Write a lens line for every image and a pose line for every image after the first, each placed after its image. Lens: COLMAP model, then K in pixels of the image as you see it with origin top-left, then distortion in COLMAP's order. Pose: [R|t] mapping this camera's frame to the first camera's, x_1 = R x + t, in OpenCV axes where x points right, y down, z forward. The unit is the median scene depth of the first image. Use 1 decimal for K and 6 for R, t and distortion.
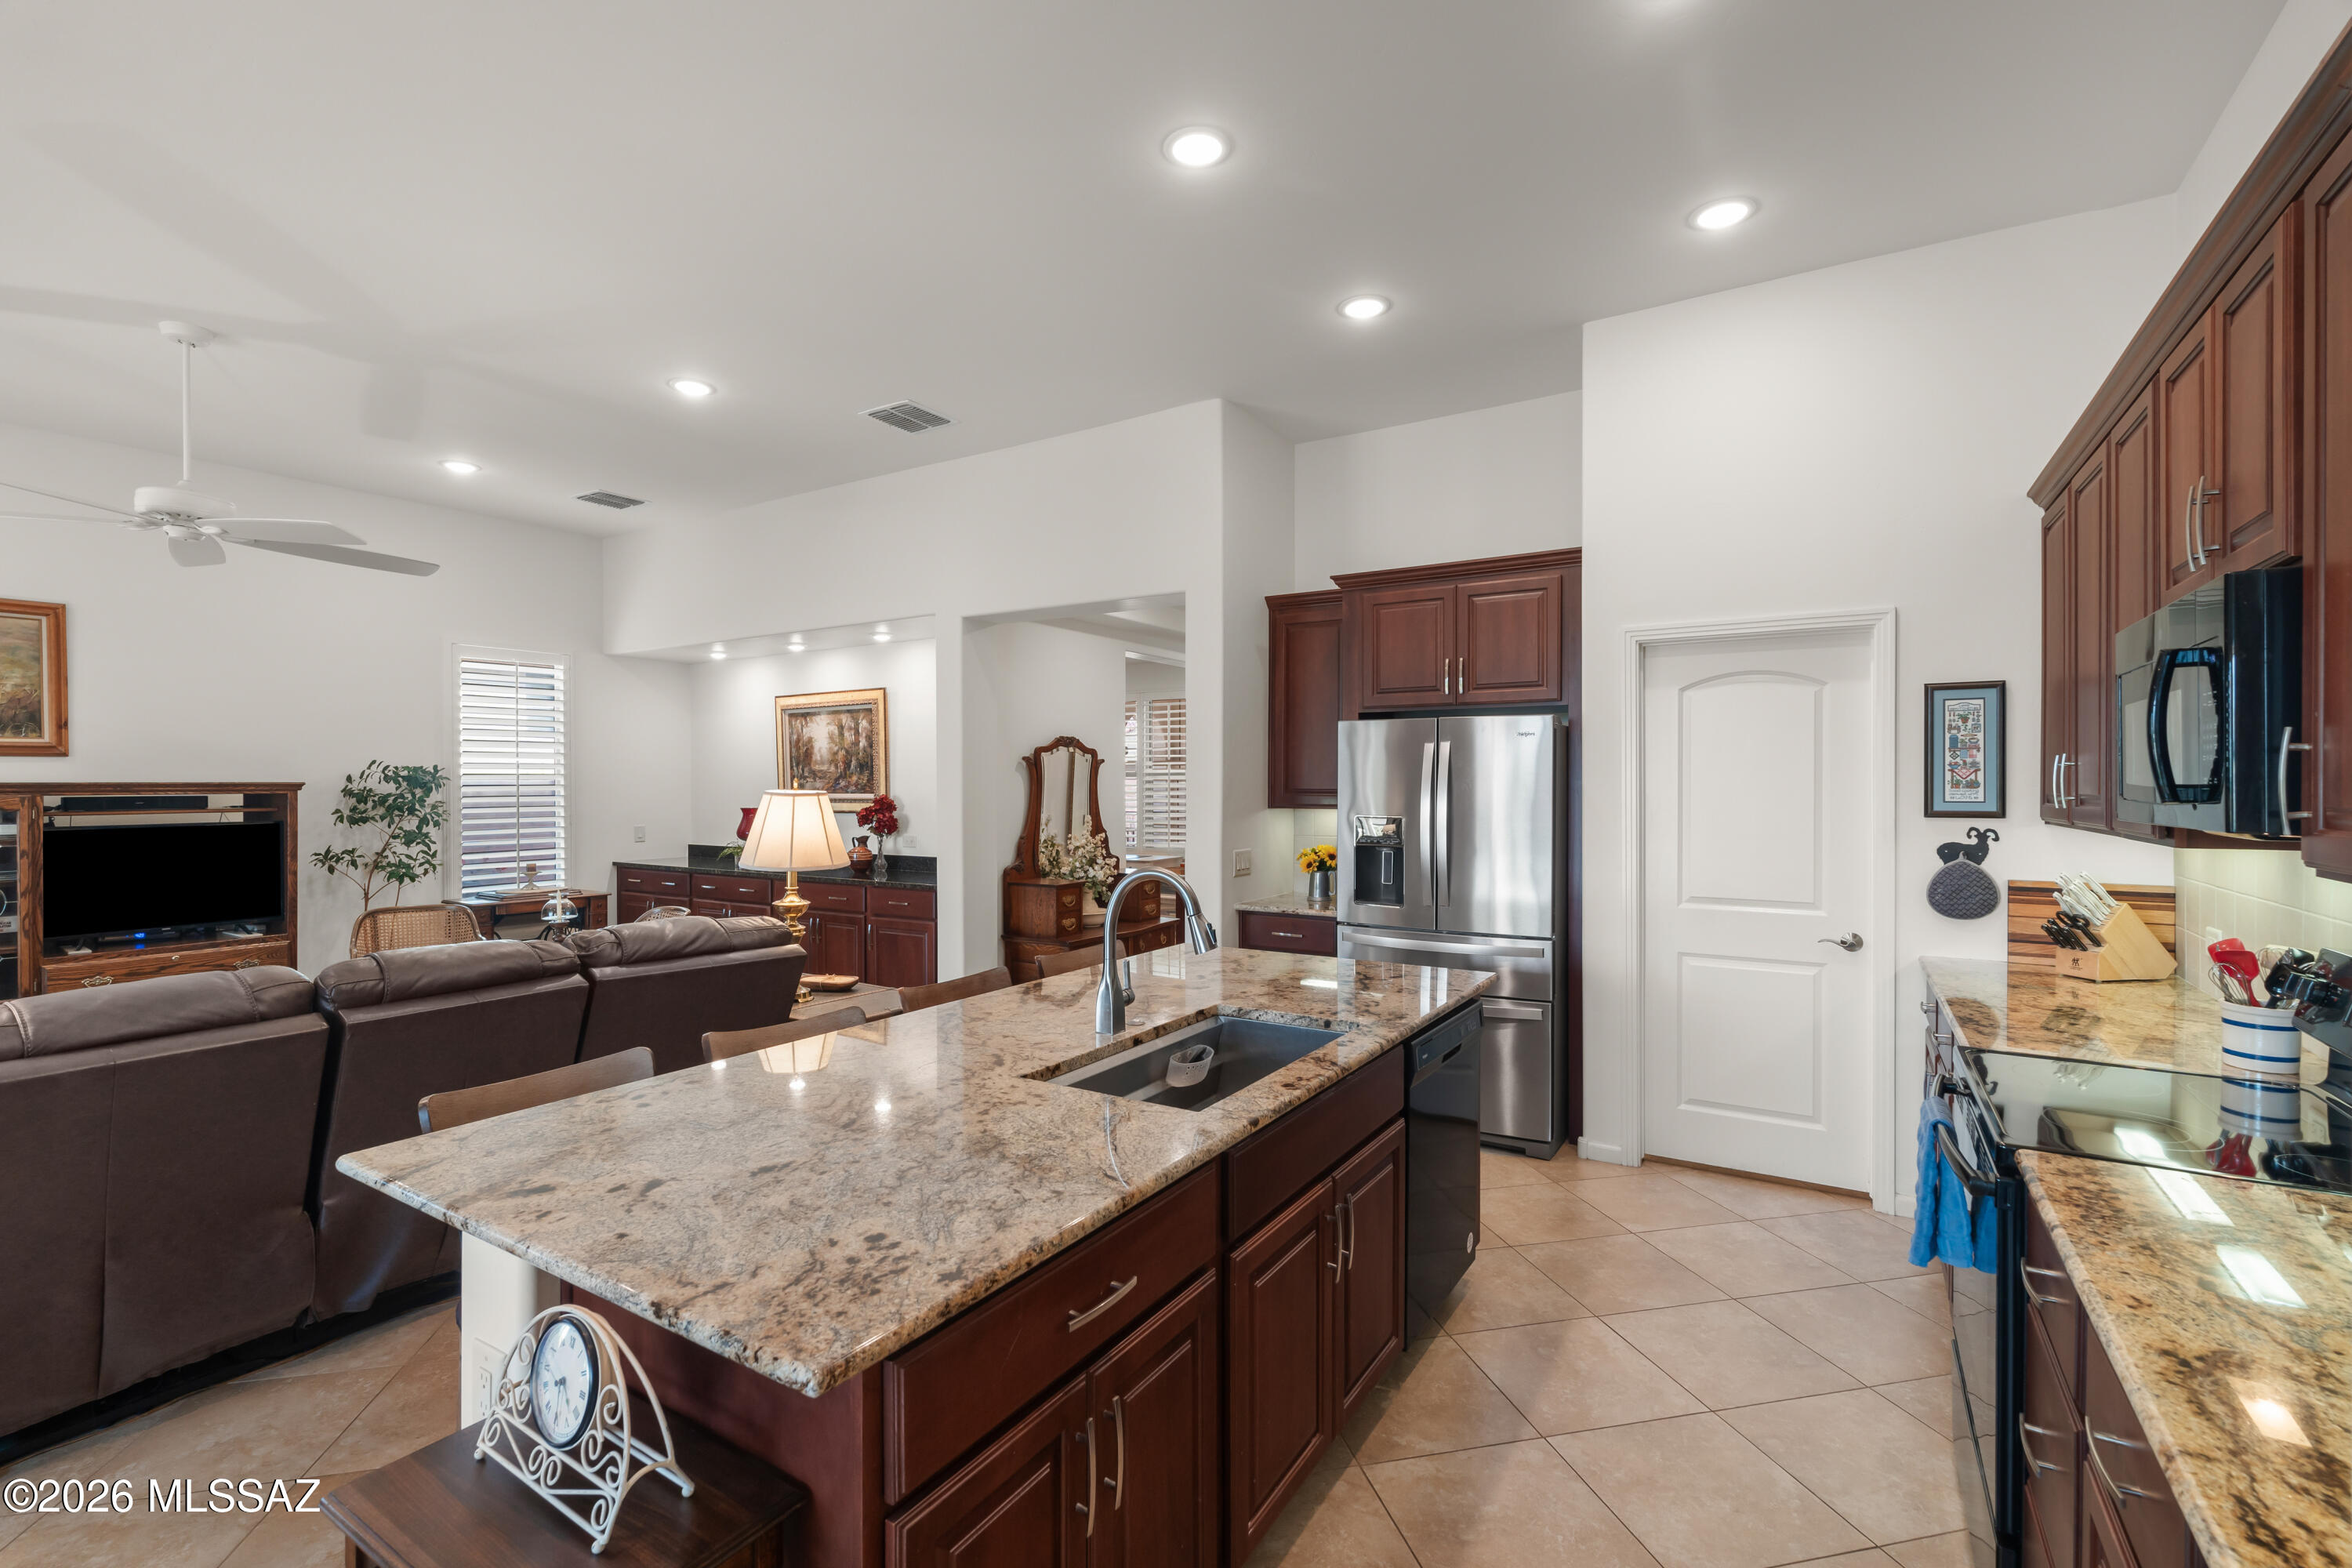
lens RADIAL K [[1040.0, 0, 1157.6], [0, 1040.0, 780.5], [0, 0, 1]] dist [-0.001467, -0.001340]
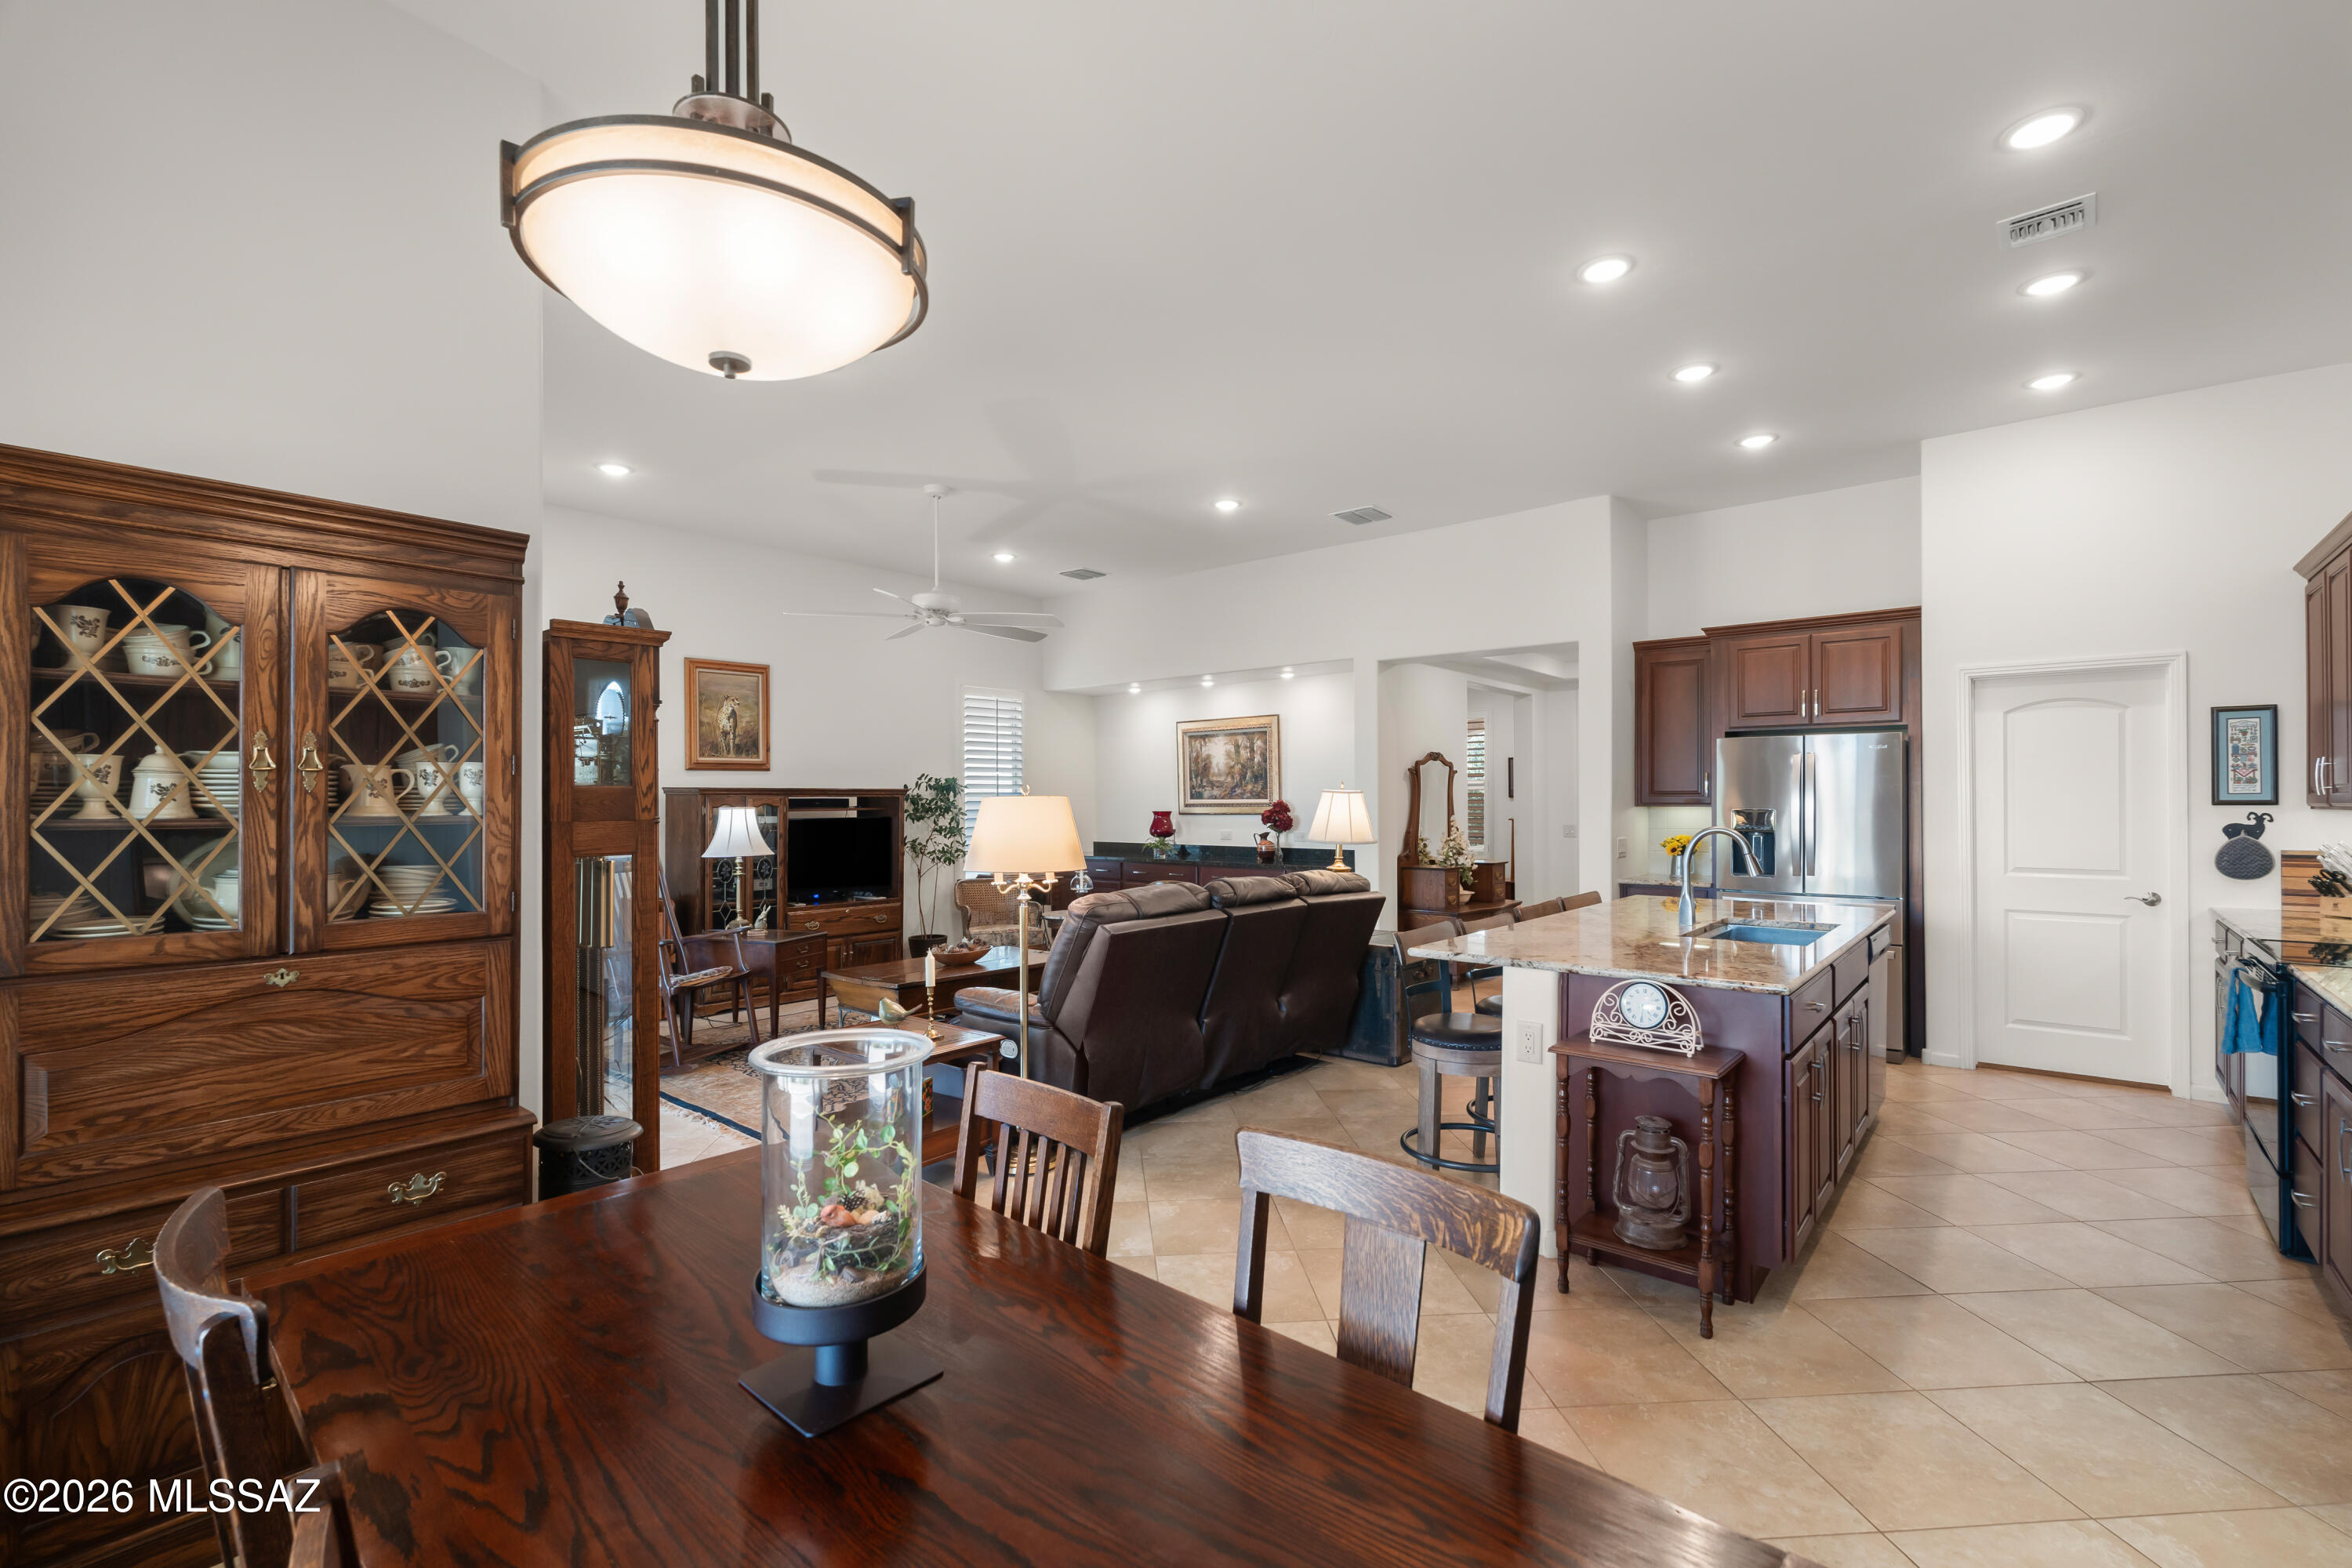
lens RADIAL K [[1040.0, 0, 1191.0], [0, 1040.0, 788.6], [0, 0, 1]] dist [-0.001467, -0.001340]
pose [[0.992377, -0.003548, -0.123191, -0.326049], [0.002433, 0.999955, -0.009197, 0.017801], [0.123219, 0.008827, 0.992340, -0.396883]]
